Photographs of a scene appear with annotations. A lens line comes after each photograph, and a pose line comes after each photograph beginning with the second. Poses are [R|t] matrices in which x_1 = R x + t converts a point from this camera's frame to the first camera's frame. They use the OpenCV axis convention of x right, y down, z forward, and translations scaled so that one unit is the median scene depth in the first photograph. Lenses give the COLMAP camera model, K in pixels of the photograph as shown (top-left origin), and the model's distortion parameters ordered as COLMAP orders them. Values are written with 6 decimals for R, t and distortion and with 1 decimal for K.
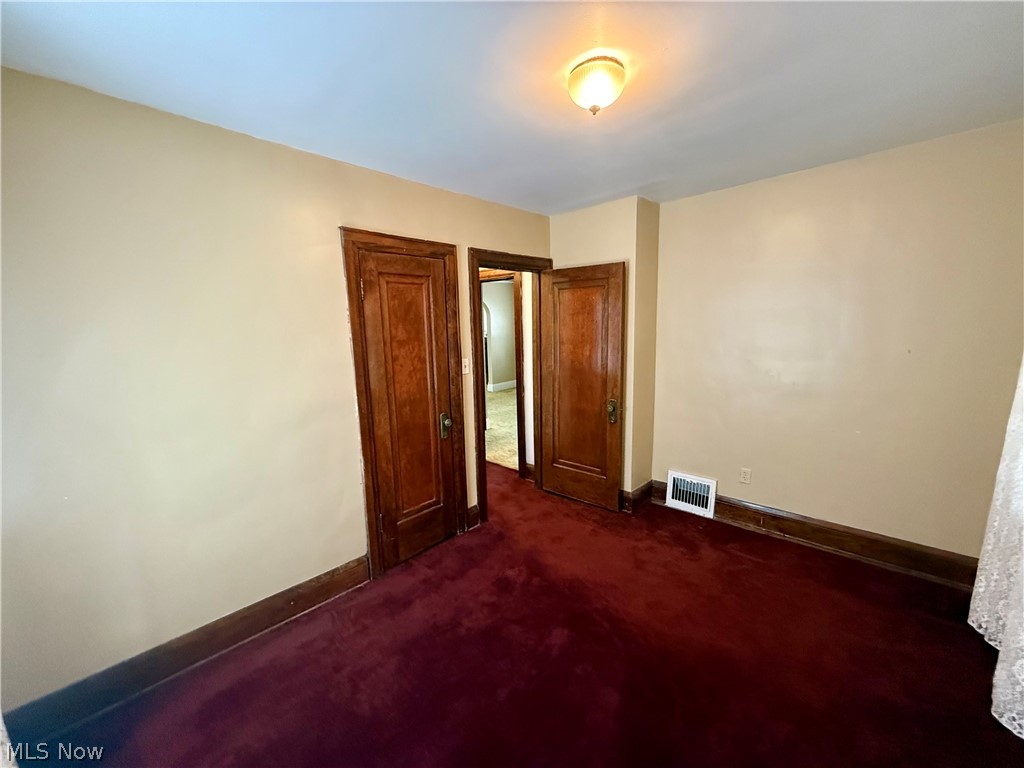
lens RADIAL K [[408.4, 0, 507.8], [0, 408.4, 384.3], [0, 0, 1]] dist [-0.001482, 0.000124]
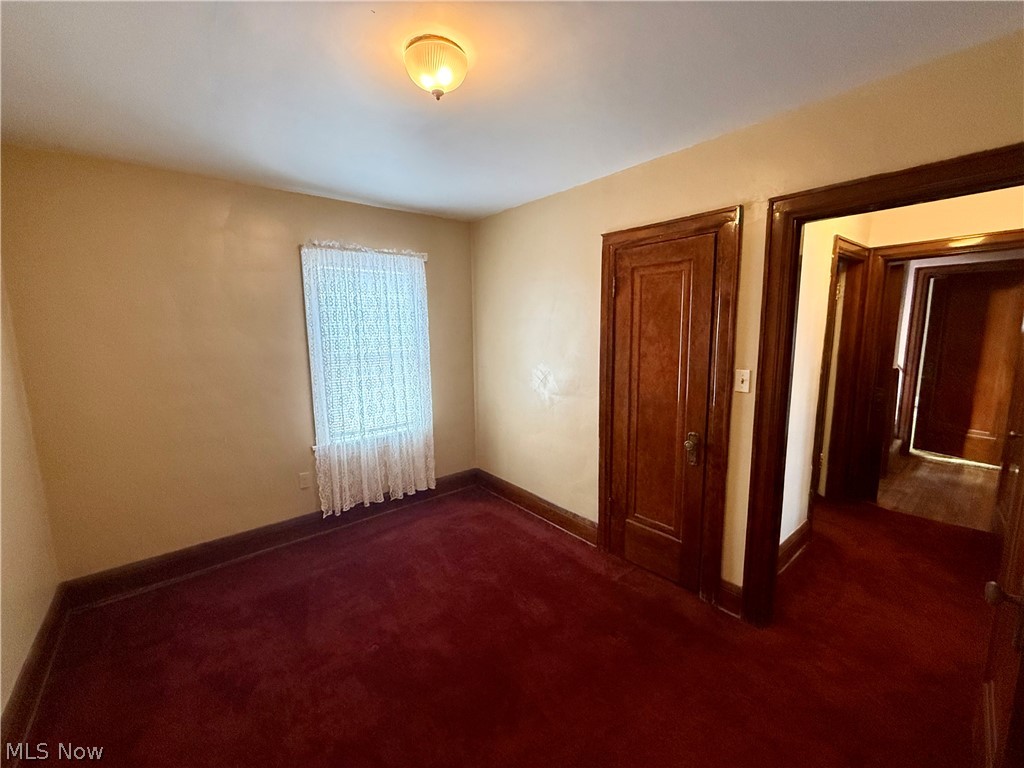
lens RADIAL K [[408.4, 0, 507.8], [0, 408.4, 384.3], [0, 0, 1]] dist [-0.001482, 0.000124]
pose [[-0.118464, 0.165576, -0.979056, 0.701233], [-0.129264, 0.975037, 0.180537, -0.126889], [0.984509, 0.147944, -0.094104, 0.776943]]
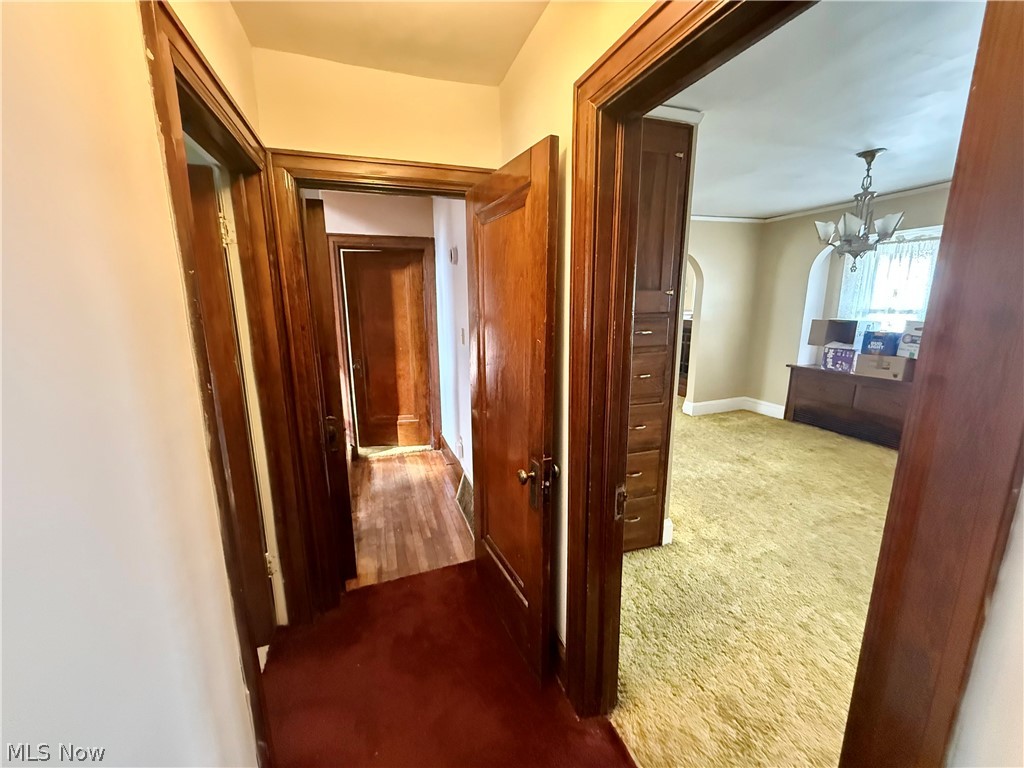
lens RADIAL K [[408.4, 0, 507.8], [0, 408.4, 384.3], [0, 0, 1]] dist [-0.001482, 0.000124]
pose [[0.888290, 0.098450, -0.448608, -0.047554], [-0.074100, 0.994680, 0.071563, -0.169423], [0.453266, -0.030327, 0.890859, 1.272779]]
